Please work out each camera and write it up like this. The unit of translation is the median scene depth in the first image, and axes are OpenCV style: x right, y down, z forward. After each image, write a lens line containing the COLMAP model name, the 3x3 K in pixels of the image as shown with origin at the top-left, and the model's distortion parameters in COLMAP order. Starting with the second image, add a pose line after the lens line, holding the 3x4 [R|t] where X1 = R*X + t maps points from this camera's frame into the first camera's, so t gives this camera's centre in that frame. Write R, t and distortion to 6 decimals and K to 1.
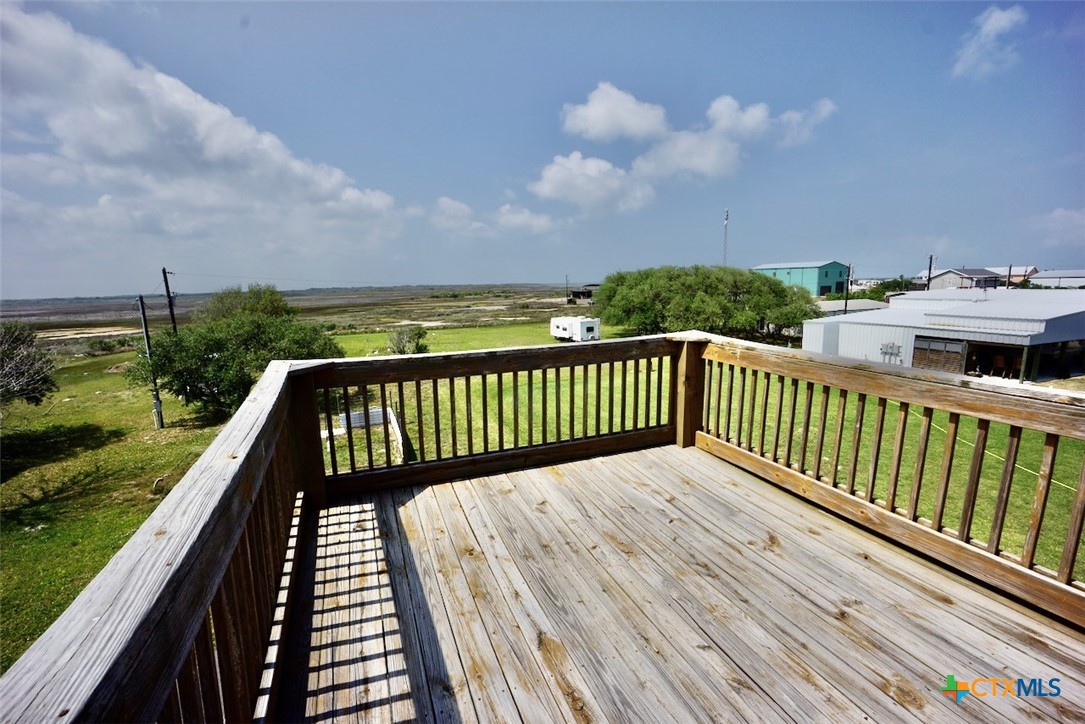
lens RADIAL K [[480.7, 0, 539.8], [0, 480.7, 365.8], [0, 0, 1]] dist [-0.059602, 0.020897]
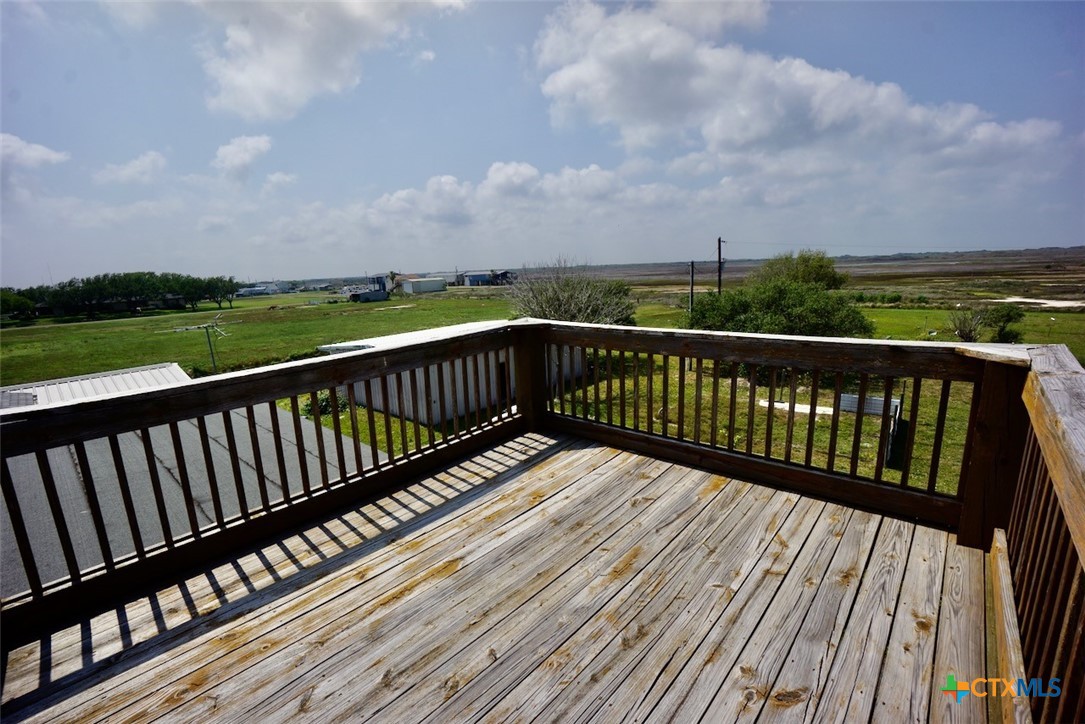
lens RADIAL K [[480.7, 0, 539.8], [0, 480.7, 365.8], [0, 0, 1]] dist [-0.059602, 0.020897]
pose [[0.452778, 0.183221, -0.872595, 0.091572], [-0.120794, 0.982241, 0.143566, -0.010288], [0.883403, 0.040401, 0.466869, 0.050047]]
